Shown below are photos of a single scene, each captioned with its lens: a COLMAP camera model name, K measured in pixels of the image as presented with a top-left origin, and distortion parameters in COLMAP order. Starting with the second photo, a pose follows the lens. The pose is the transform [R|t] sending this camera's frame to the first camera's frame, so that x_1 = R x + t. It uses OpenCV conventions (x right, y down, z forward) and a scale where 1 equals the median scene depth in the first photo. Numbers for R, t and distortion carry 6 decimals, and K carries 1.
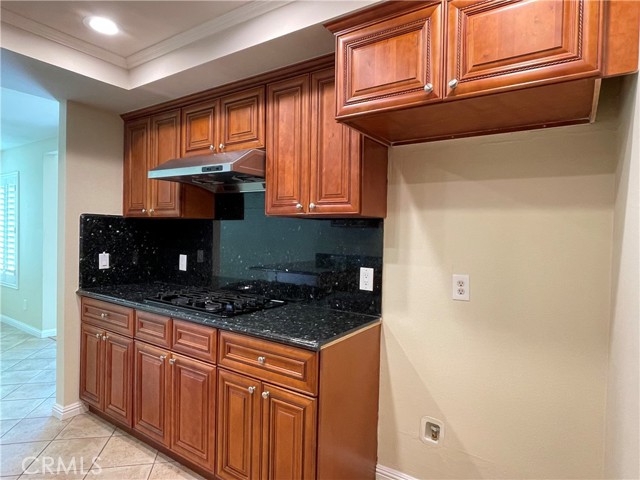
lens RADIAL K [[372.7, 0, 320.0], [0, 372.7, 237.9], [0, 0, 1]] dist [-0.009684, 0.001468]
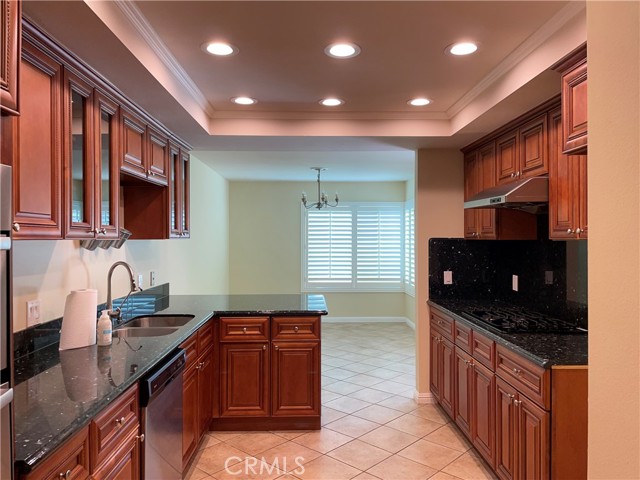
lens RADIAL K [[483.7, 0, 320.2], [0, 483.7, 240.1], [0, 0, 1]] dist [0.005419, 0.001101]
pose [[0.575590, -0.016303, -0.817576, 0.524634], [-0.000846, 0.999789, -0.020532, -0.029184], [0.817738, 0.012510, 0.575455, -0.247296]]
